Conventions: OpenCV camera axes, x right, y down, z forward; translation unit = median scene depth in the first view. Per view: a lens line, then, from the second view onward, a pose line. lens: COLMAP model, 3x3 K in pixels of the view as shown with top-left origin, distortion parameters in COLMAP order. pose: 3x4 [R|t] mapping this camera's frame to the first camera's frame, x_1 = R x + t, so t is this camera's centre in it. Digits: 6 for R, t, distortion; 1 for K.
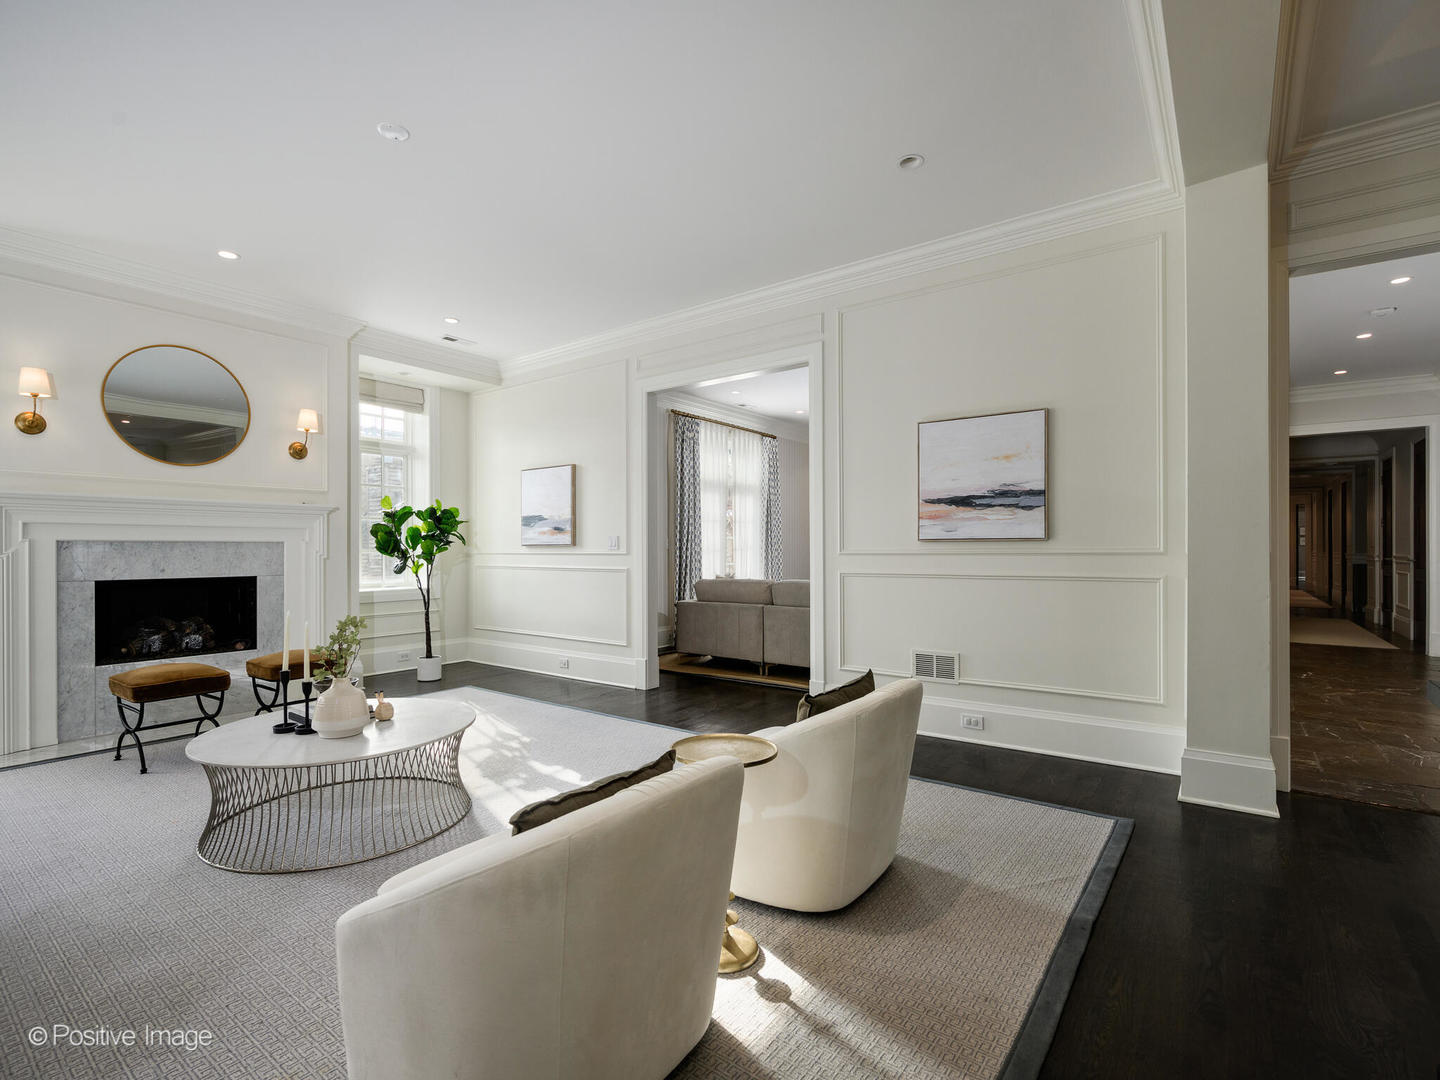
lens RADIAL K [[683.1, 0, 728.4], [0, 683.1, 544.2], [0, 0, 1]] dist [0.000403, -0.000674]
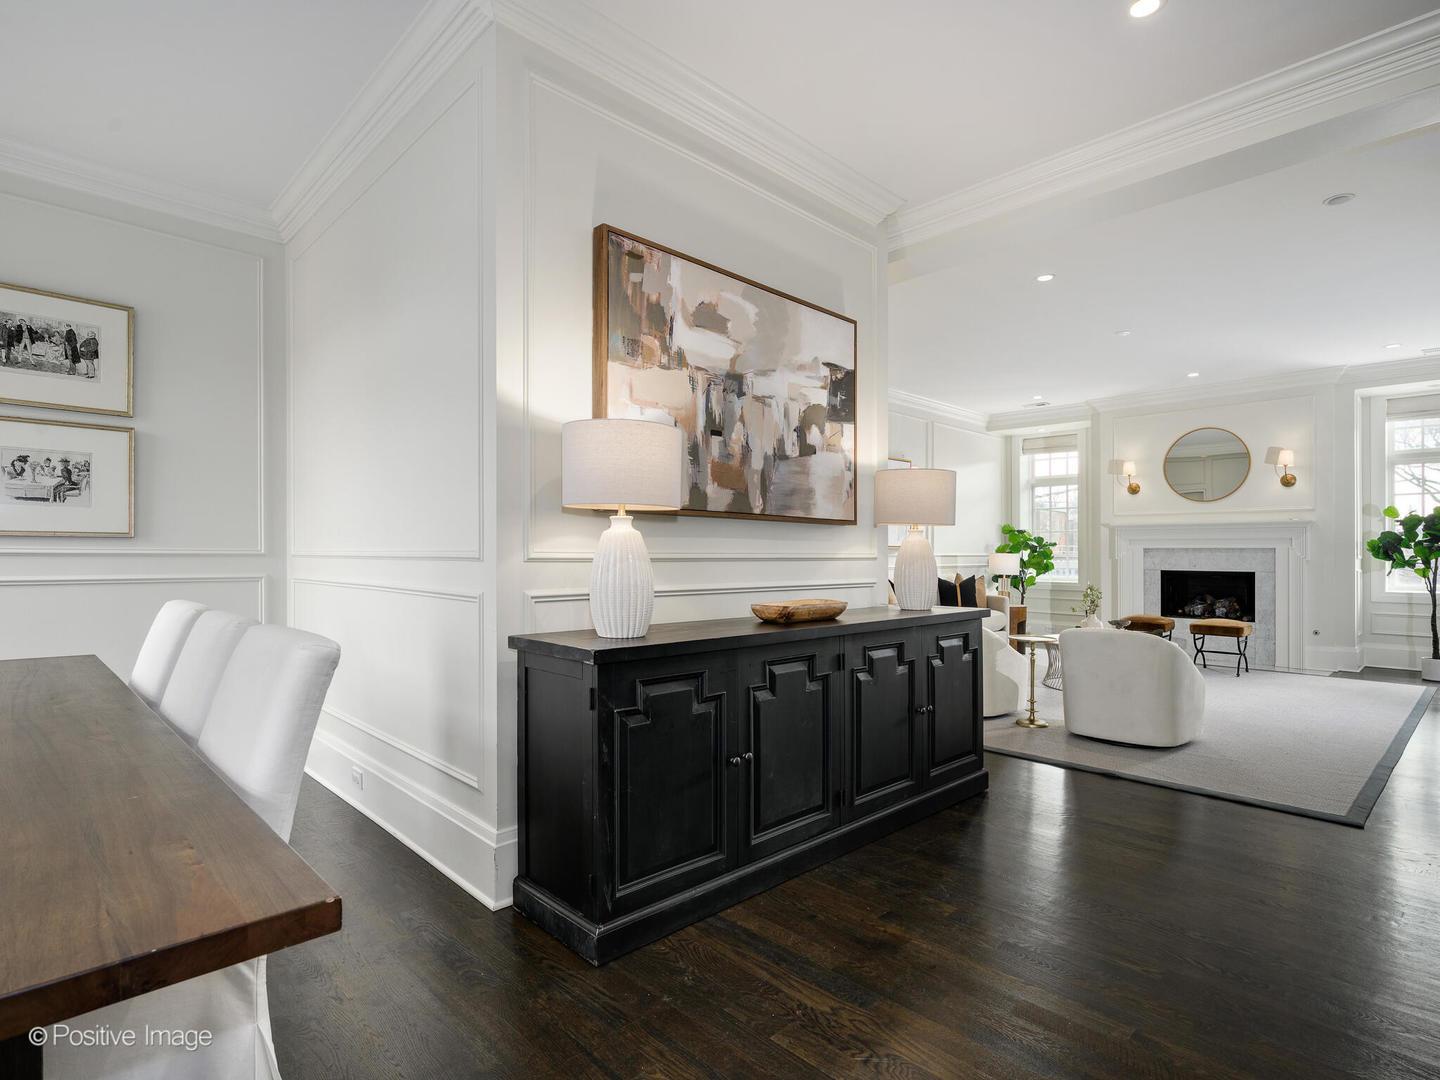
lens RADIAL K [[736.5, 0, 720.0], [0, 736.5, 540.0], [0, 0, 1]] dist [-0.000850, -0.000409]
pose [[-0.168053, -0.015551, -0.985655, 1.005559], [0.001144, 0.999872, -0.015971, 0.002598], [0.985777, -0.003812, -0.168014, 0.142321]]
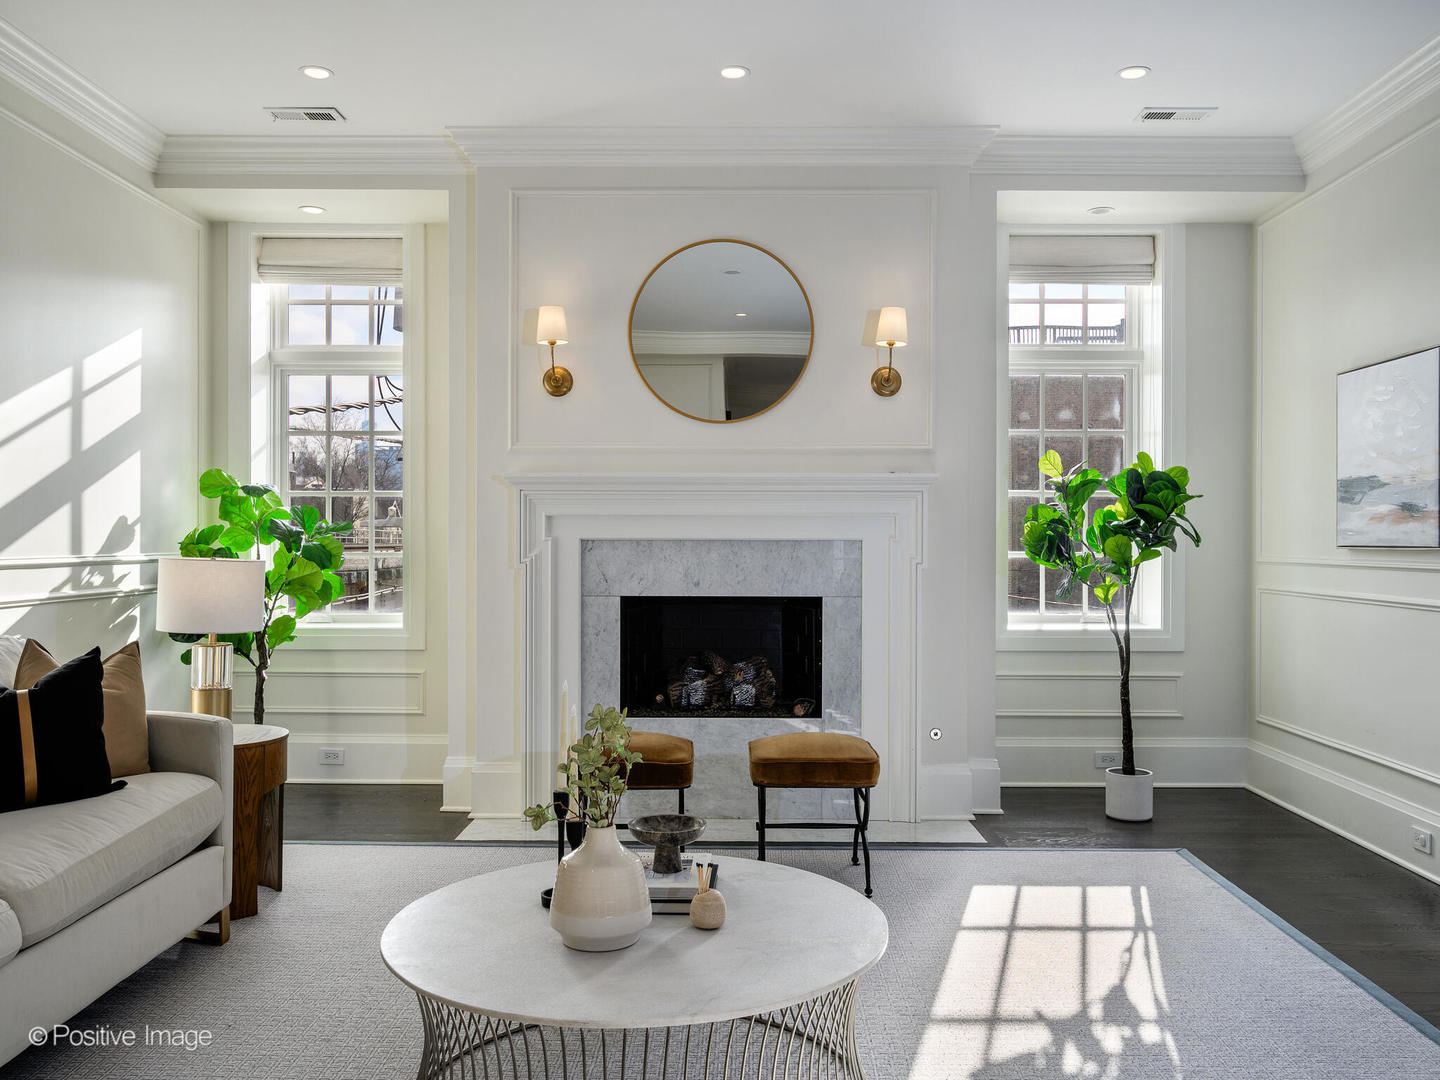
lens RADIAL K [[1181.5, 0, 720.9], [0, 1181.5, 536.7], [0, 0, 1]] dist [-0.005753, 0.005521]
pose [[0.583017, 0.004072, -0.812449, 0.100641], [0.001259, 0.999982, 0.005916, -0.012319], [0.812459, -0.004472, 0.583002, 0.311720]]
